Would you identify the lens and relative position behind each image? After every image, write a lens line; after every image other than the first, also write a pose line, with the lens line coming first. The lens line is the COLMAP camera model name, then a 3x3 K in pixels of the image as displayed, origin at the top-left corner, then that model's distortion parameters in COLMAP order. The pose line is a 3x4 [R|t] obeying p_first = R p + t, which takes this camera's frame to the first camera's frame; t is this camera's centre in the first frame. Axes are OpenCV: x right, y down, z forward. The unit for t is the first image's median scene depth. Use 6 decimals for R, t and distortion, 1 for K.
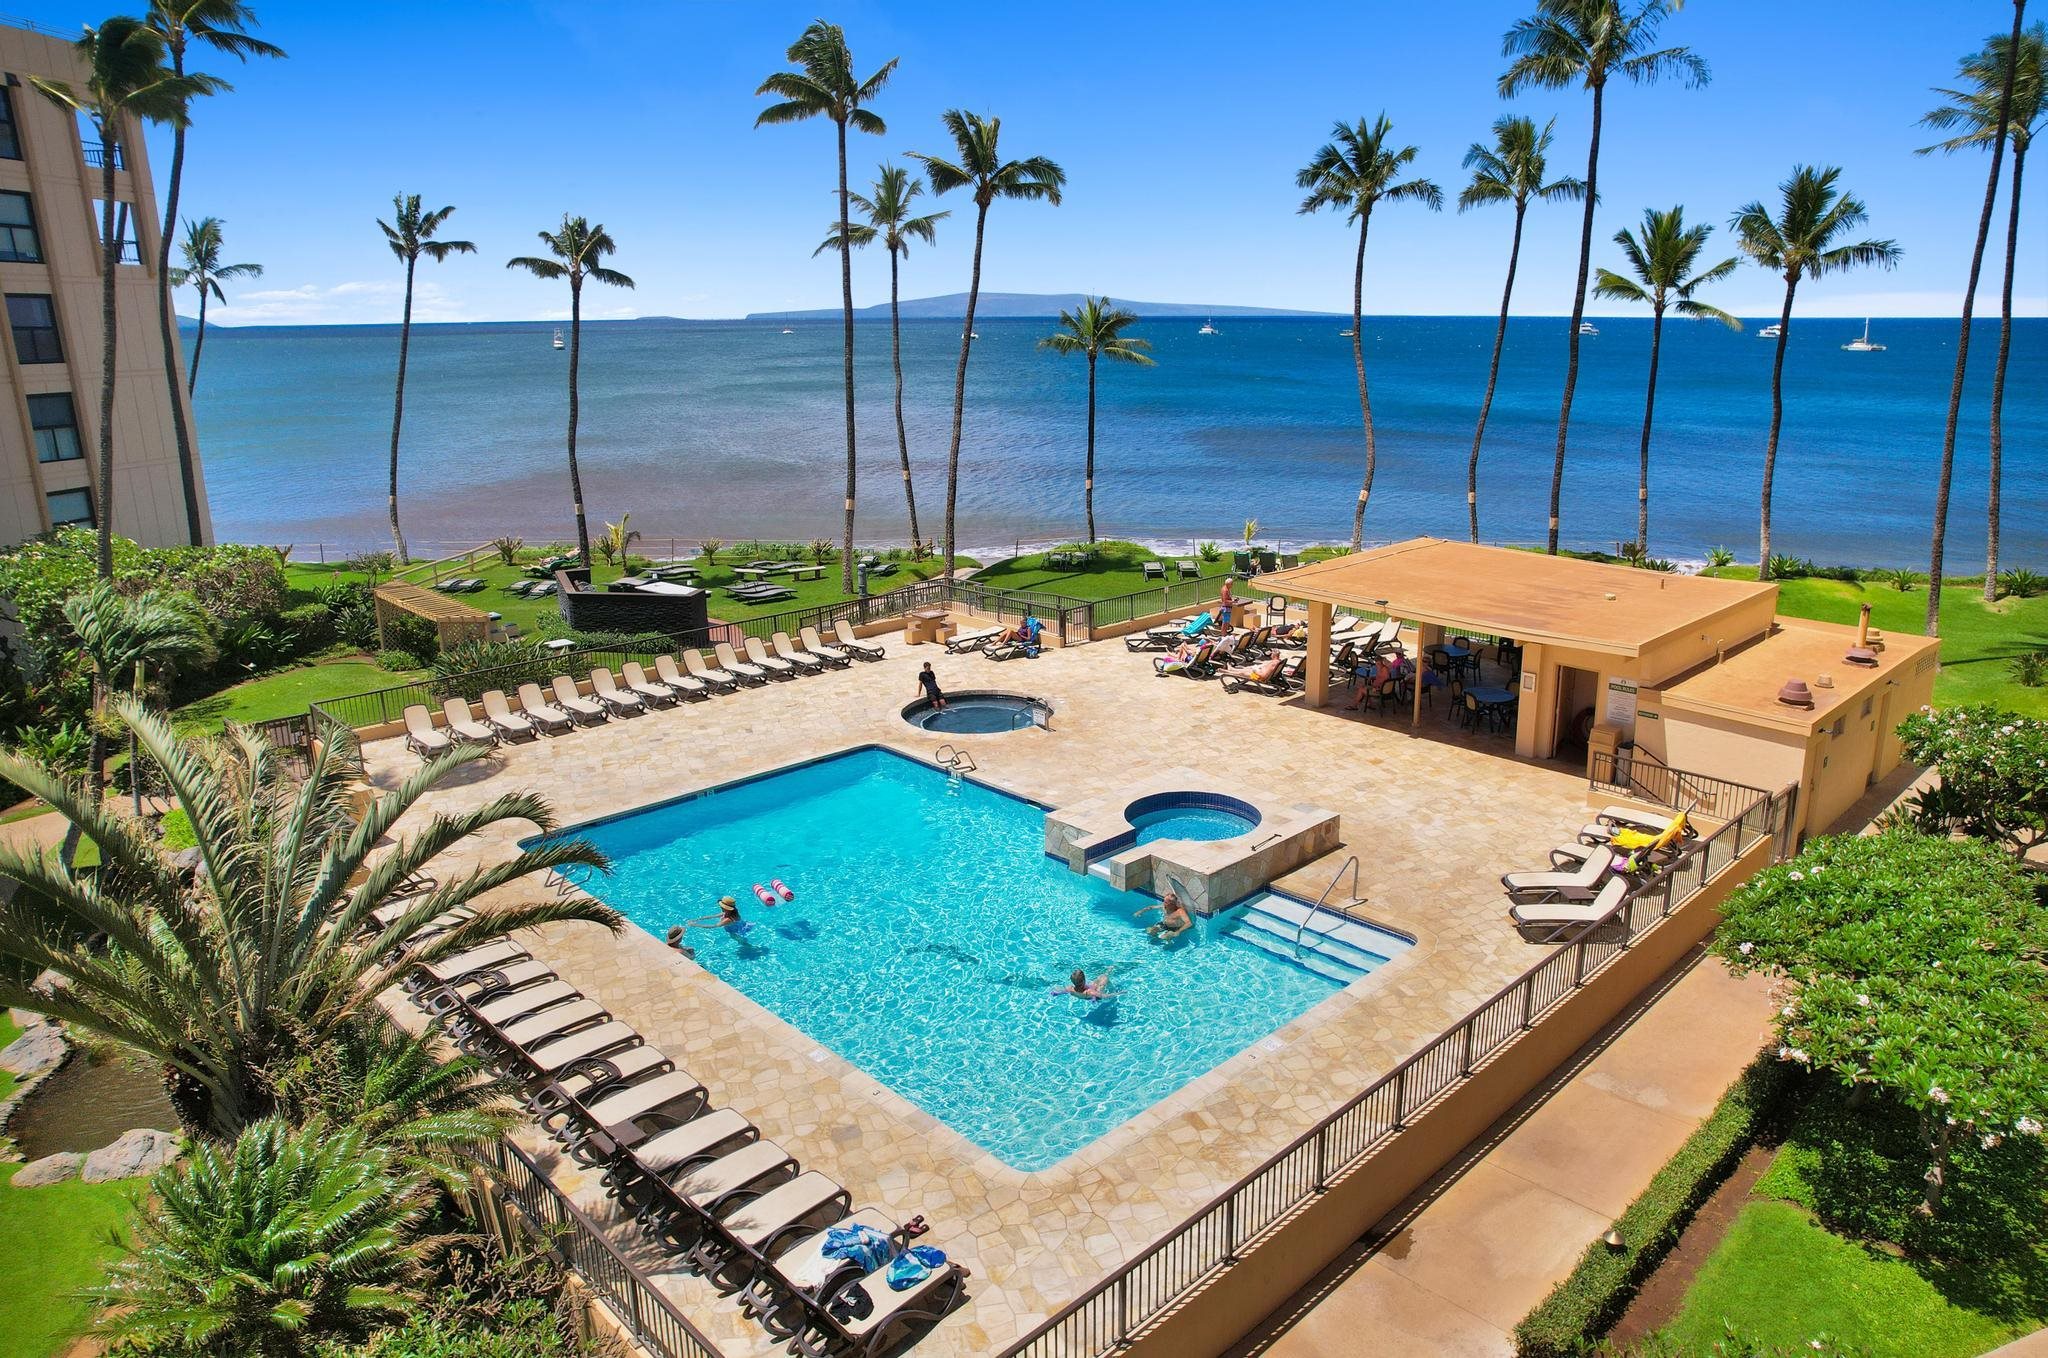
lens RADIAL K [[1323.6, 0, 1183.5], [0, 1323.6, 681.9], [0, 0, 1]] dist [-0.103487, 0.156937]
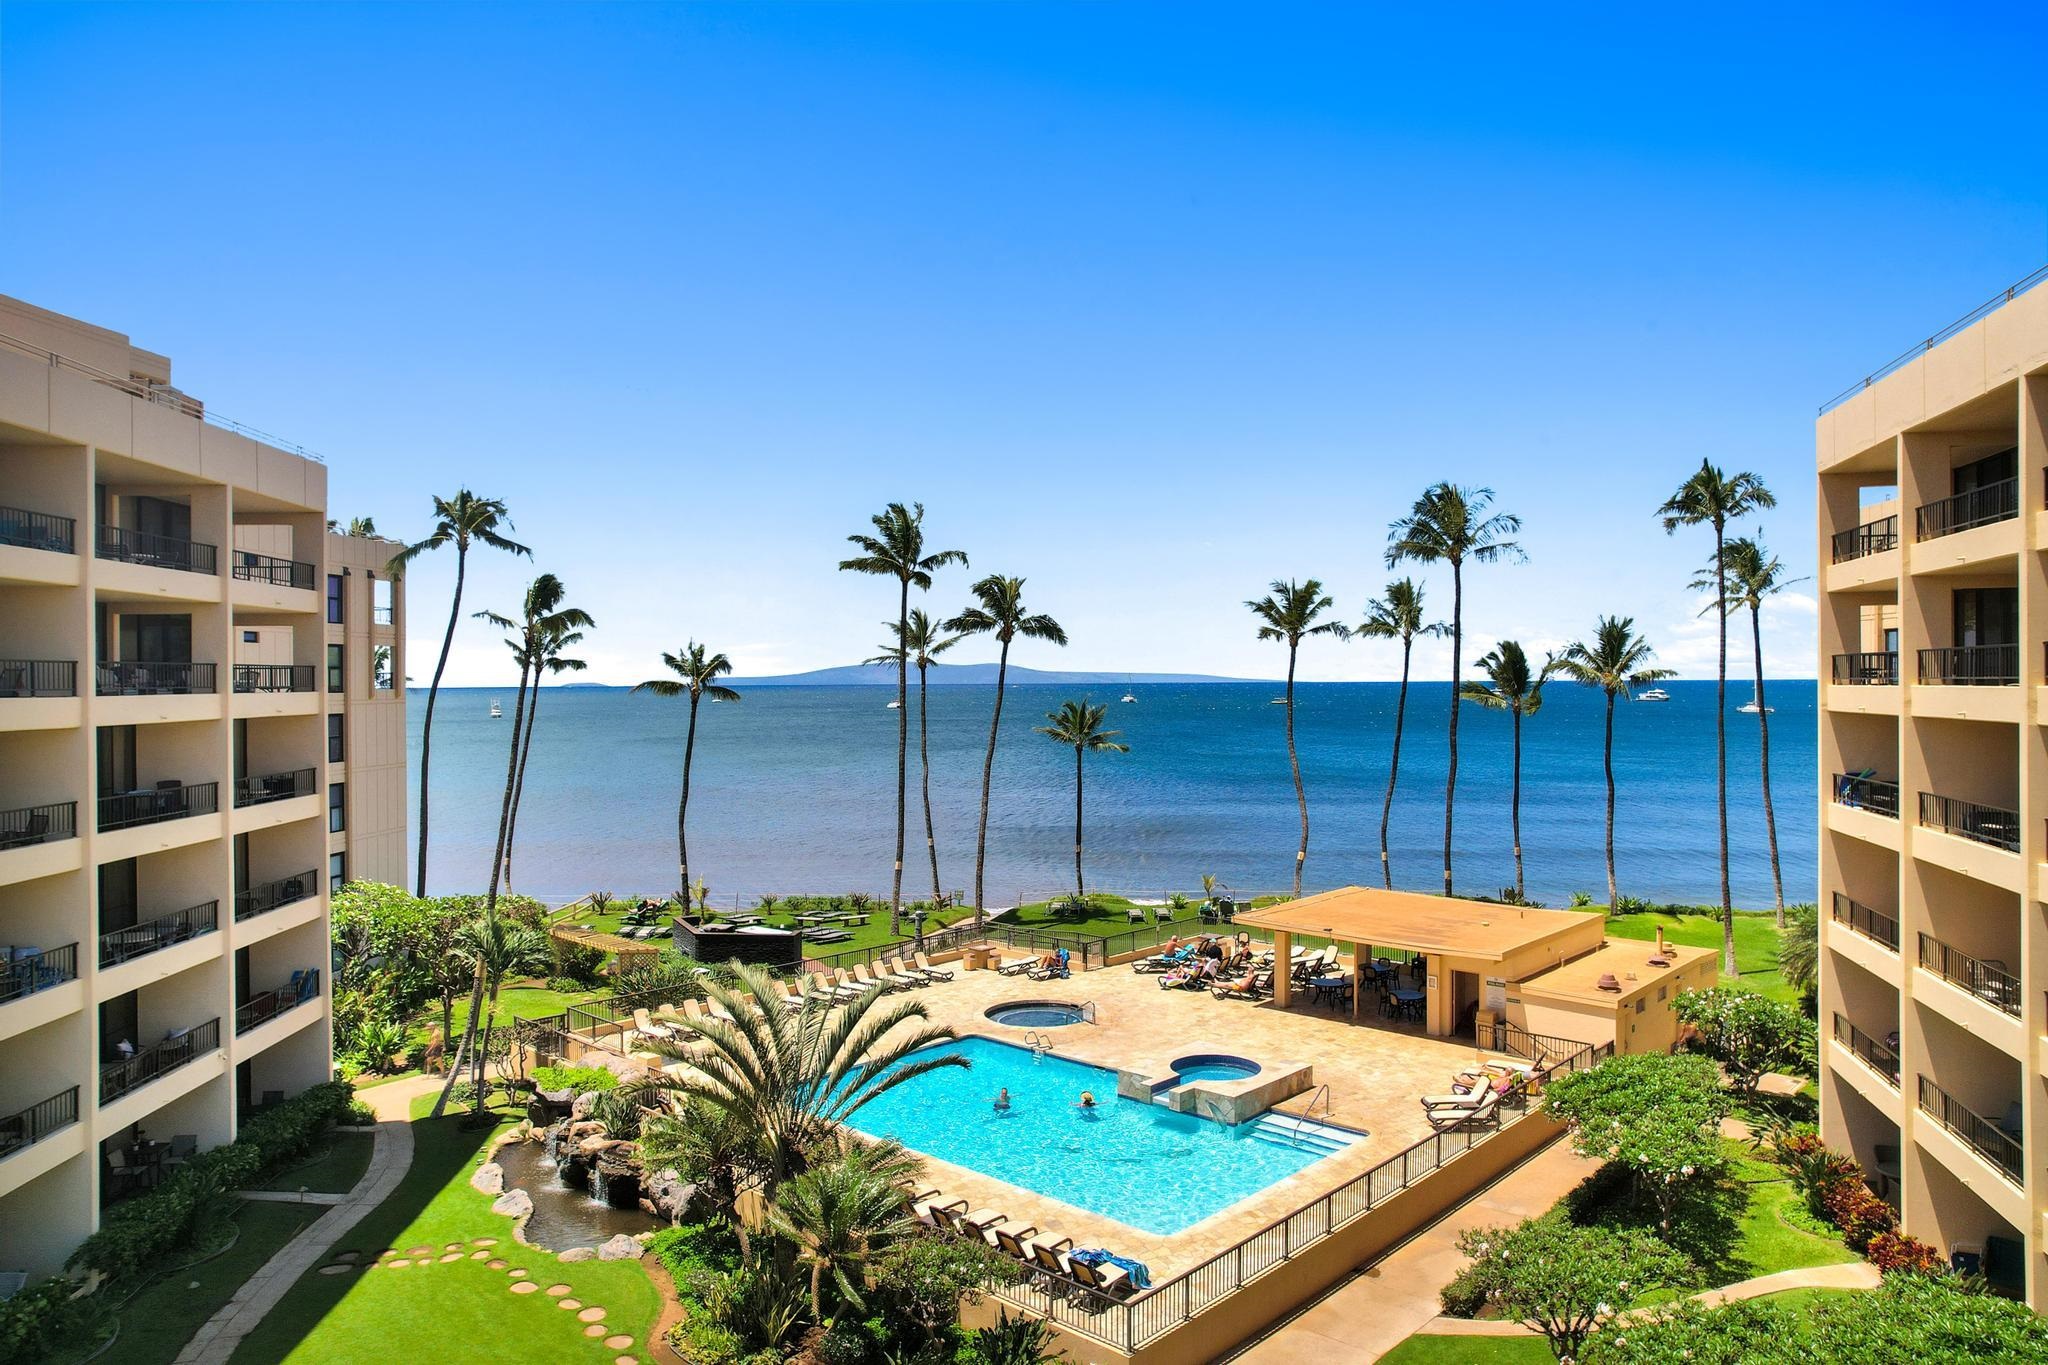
lens RADIAL K [[1367.9, 0, 1024.0], [0, 1367.9, 682.5], [0, 0, 1]] dist [-0.044367, -0.001580]
pose [[0.999111, -0.013184, -0.040045, -0.114628], [0.002253, 0.965188, -0.261546, 0.065033], [0.042099, 0.261224, 0.964360, -0.510387]]
